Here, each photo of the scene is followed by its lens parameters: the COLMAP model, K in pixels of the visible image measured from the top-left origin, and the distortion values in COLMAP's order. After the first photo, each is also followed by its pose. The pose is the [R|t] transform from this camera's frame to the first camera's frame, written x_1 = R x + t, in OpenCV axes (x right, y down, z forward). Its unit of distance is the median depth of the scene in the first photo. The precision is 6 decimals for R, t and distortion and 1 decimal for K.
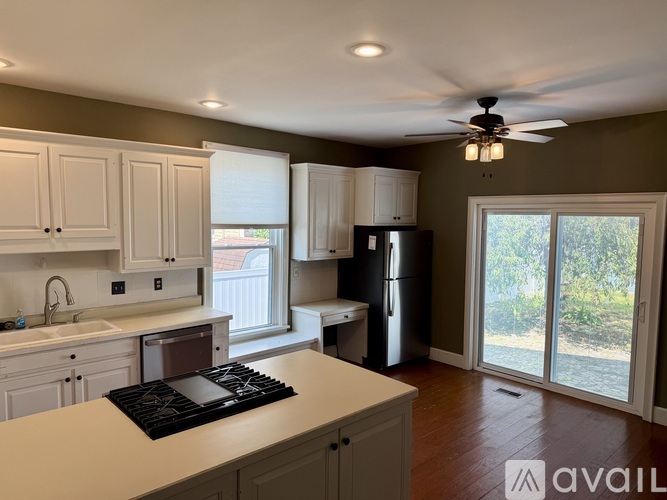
lens RADIAL K [[472.5, 0, 333.5], [0, 472.5, 250.0], [0, 0, 1]] dist [0.063345, -0.078937]
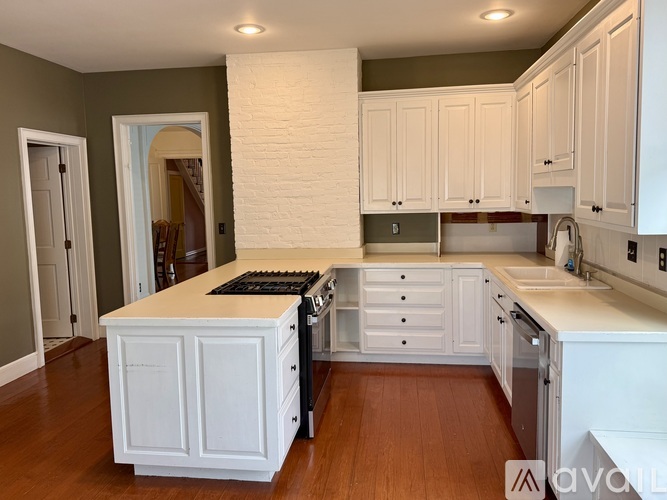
lens RADIAL K [[510.4, 0, 333.3], [0, 510.4, 237.5], [0, 0, 1]] dist [0.068234, -0.111930]
pose [[-0.769556, 0.059432, -0.635808, 0.312091], [-0.040838, 0.989041, 0.141879, -0.021776], [0.637272, 0.135149, -0.758696, 1.356863]]
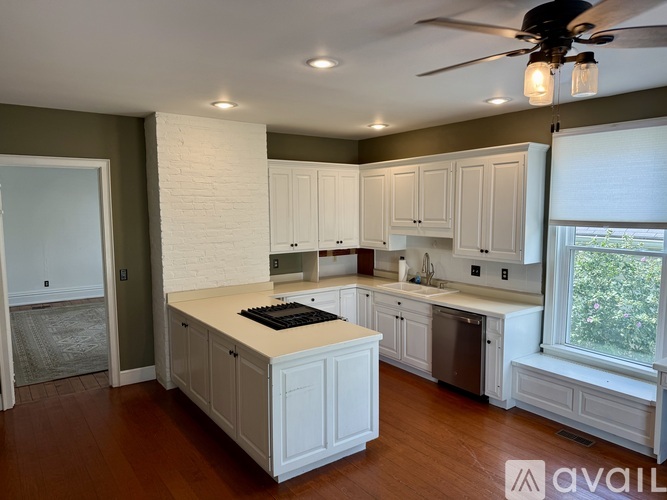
lens RADIAL K [[472.5, 0, 333.5], [0, 472.5, 250.0], [0, 0, 1]] dist [0.063345, -0.078937]
pose [[-0.125016, 0.073204, -0.989450, 0.853153], [-0.072317, 0.993949, 0.082674, -0.051437], [0.989516, 0.081889, -0.118966, 0.835841]]
